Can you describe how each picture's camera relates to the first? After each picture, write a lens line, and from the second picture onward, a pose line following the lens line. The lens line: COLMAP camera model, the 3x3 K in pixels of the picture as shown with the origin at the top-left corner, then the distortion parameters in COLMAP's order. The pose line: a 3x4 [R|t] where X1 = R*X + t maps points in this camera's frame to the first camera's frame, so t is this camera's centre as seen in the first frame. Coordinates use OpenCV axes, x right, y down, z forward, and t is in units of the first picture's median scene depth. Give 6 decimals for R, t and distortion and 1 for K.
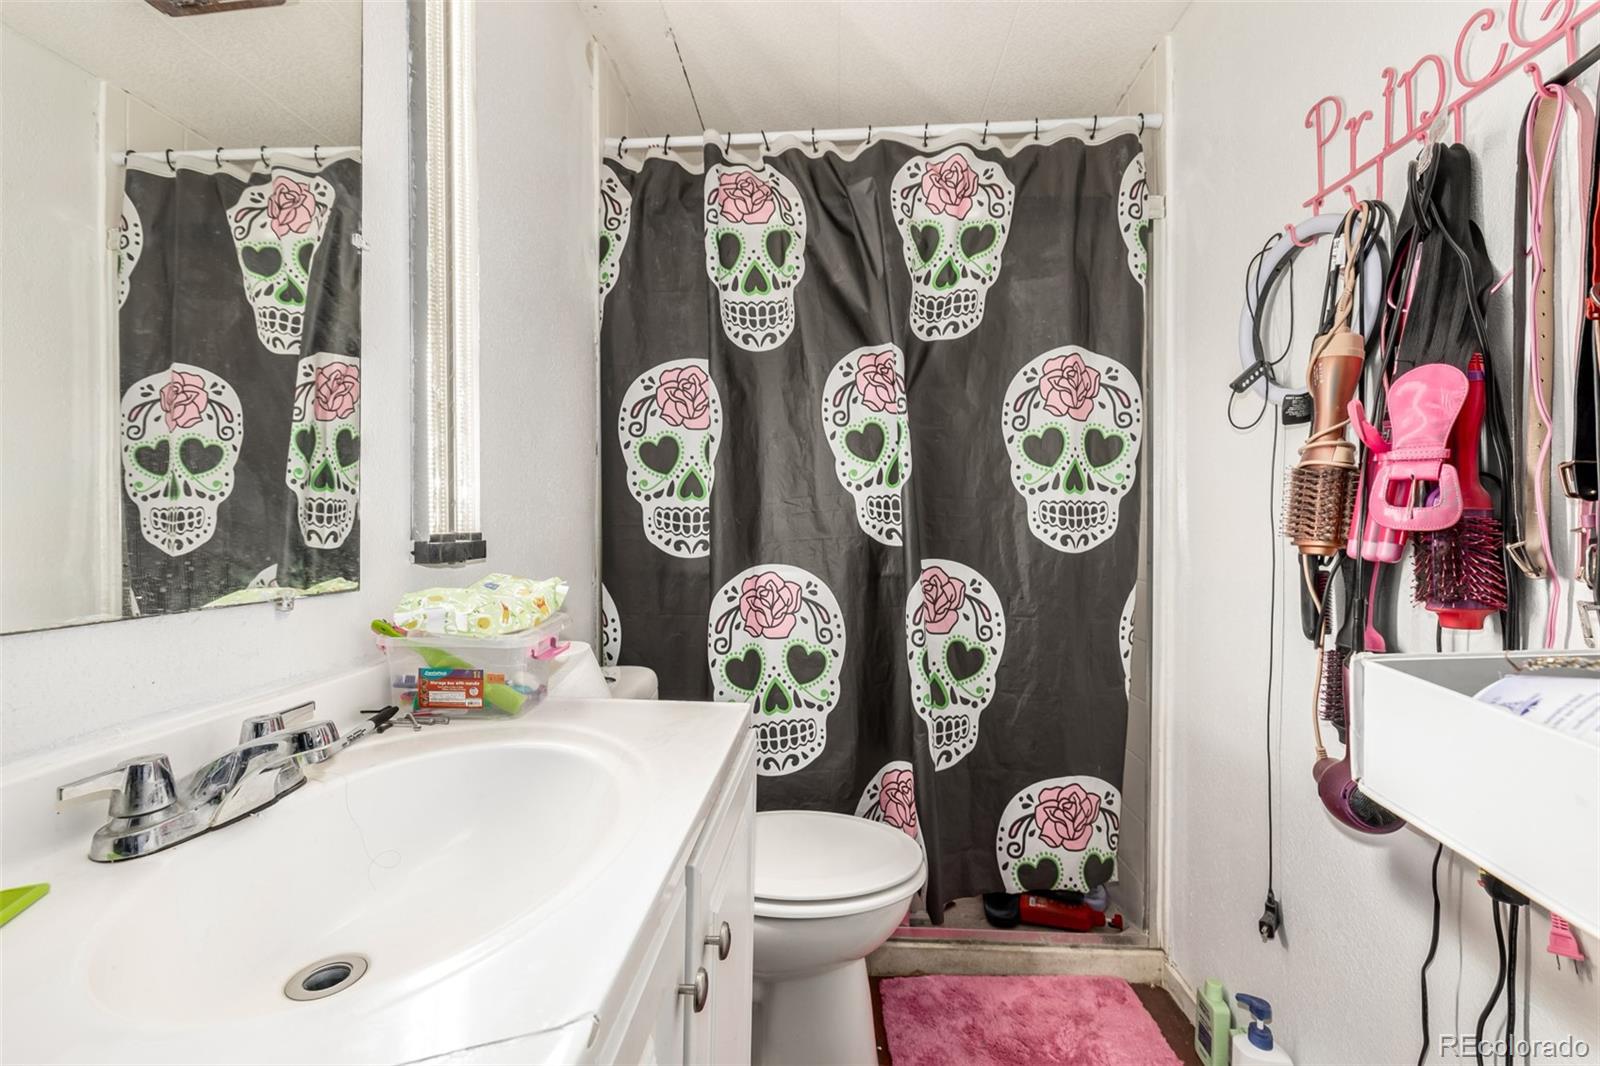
lens RADIAL K [[665.5, 0, 802.1], [0, 665.5, 529.6], [0, 0, 1]] dist [-0.000677, -0.000162]
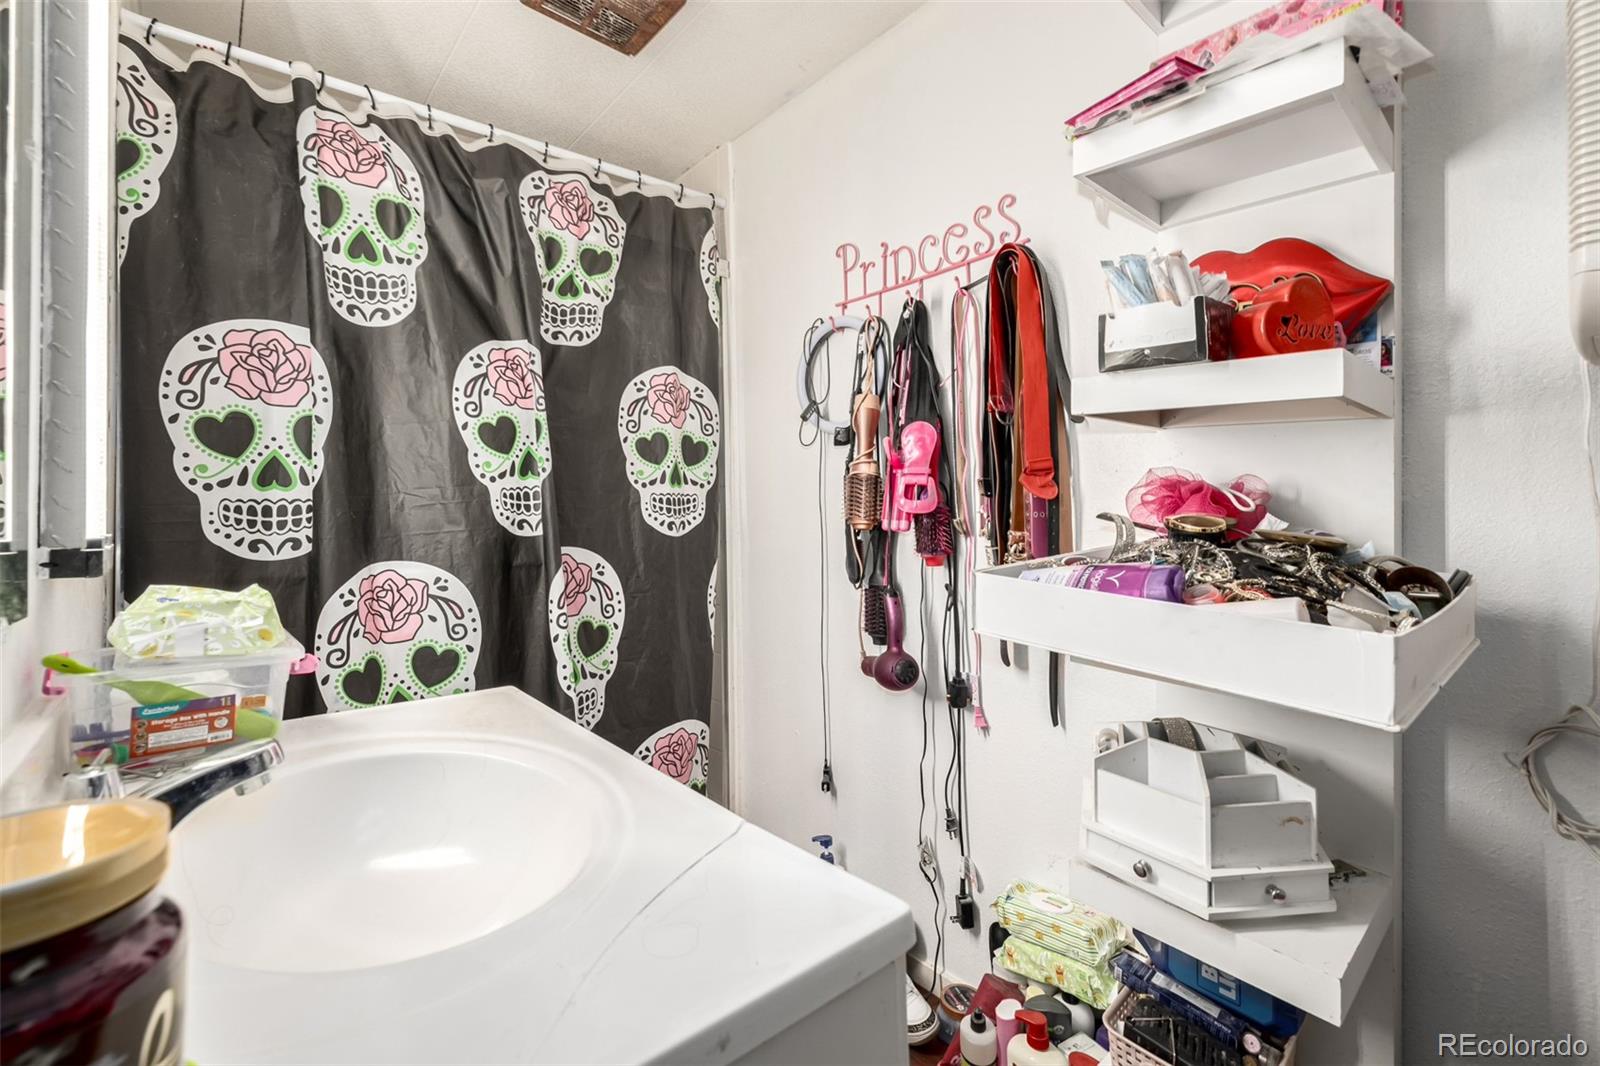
lens RADIAL K [[672.4, 0, 798.8], [0, 672.4, 490.5], [0, 0, 1]] dist [0.001501, 0.000020]
pose [[0.741428, 0.007437, 0.670991, -0.248421], [0.020408, 0.999226, -0.033626, -0.002634], [-0.670722, 0.038624, 0.740702, -0.061081]]
